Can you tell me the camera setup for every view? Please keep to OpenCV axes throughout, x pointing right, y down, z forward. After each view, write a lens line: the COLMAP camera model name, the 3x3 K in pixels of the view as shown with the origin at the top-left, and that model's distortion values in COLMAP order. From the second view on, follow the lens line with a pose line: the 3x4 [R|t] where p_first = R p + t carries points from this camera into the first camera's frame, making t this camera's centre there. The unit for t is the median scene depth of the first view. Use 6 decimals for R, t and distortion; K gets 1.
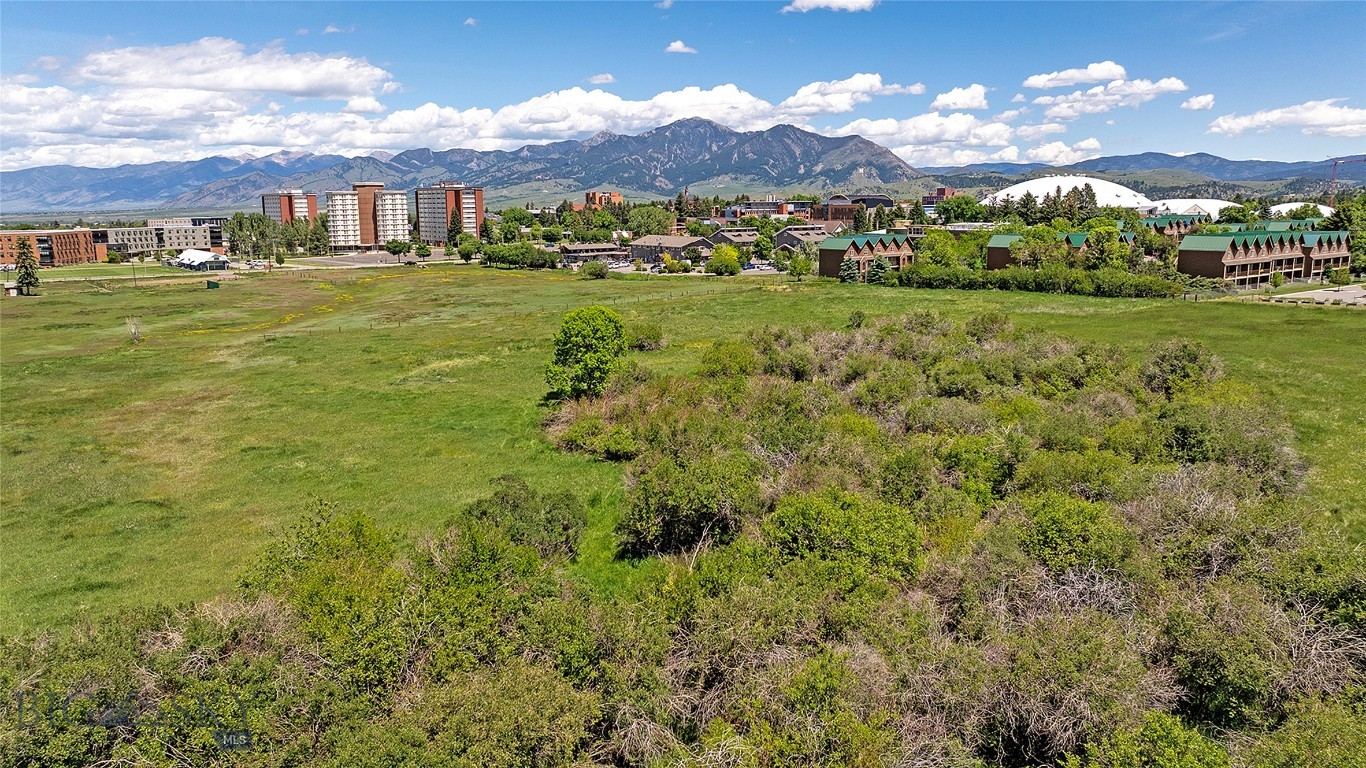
lens RADIAL K [[958.9, 0, 687.7], [0, 958.9, 382.2], [0, 0, 1]] dist [-0.052236, 0.063684]
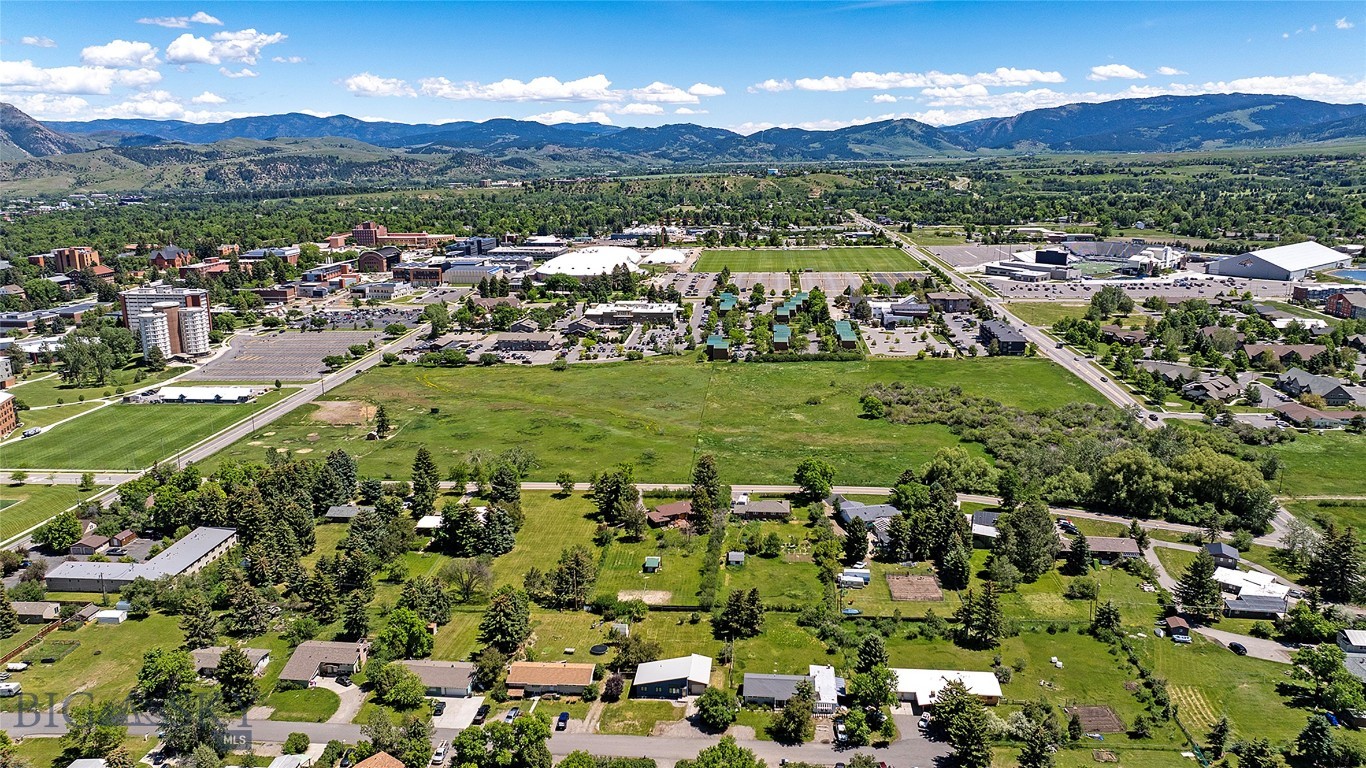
lens RADIAL K [[958.9, 0, 692.4], [0, 958.9, 373.1], [0, 0, 1]] dist [-0.052236, 0.063684]
pose [[0.665028, -0.165586, 0.728230, -0.712031], [0.138056, 0.985562, 0.098024, -0.135607], [-0.733947, 0.035348, 0.678287, -0.265368]]
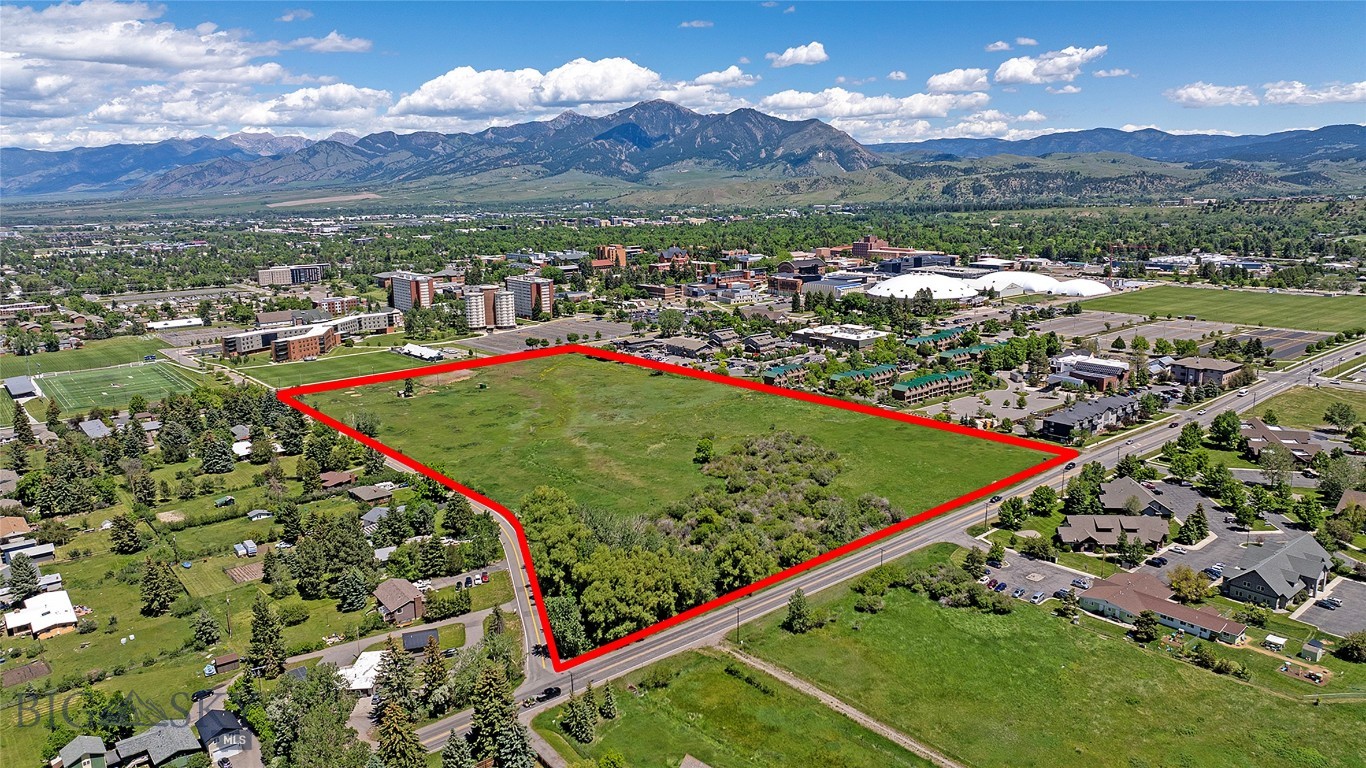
lens RADIAL K [[958.9, 0, 687.7], [0, 958.9, 391.5], [0, 0, 1]] dist [-0.052236, 0.063684]
pose [[0.999190, -0.018496, 0.035738, -0.057176], [0.017174, 0.999170, 0.036951, -0.079238], [-0.036392, -0.036307, 0.998678, -0.567263]]
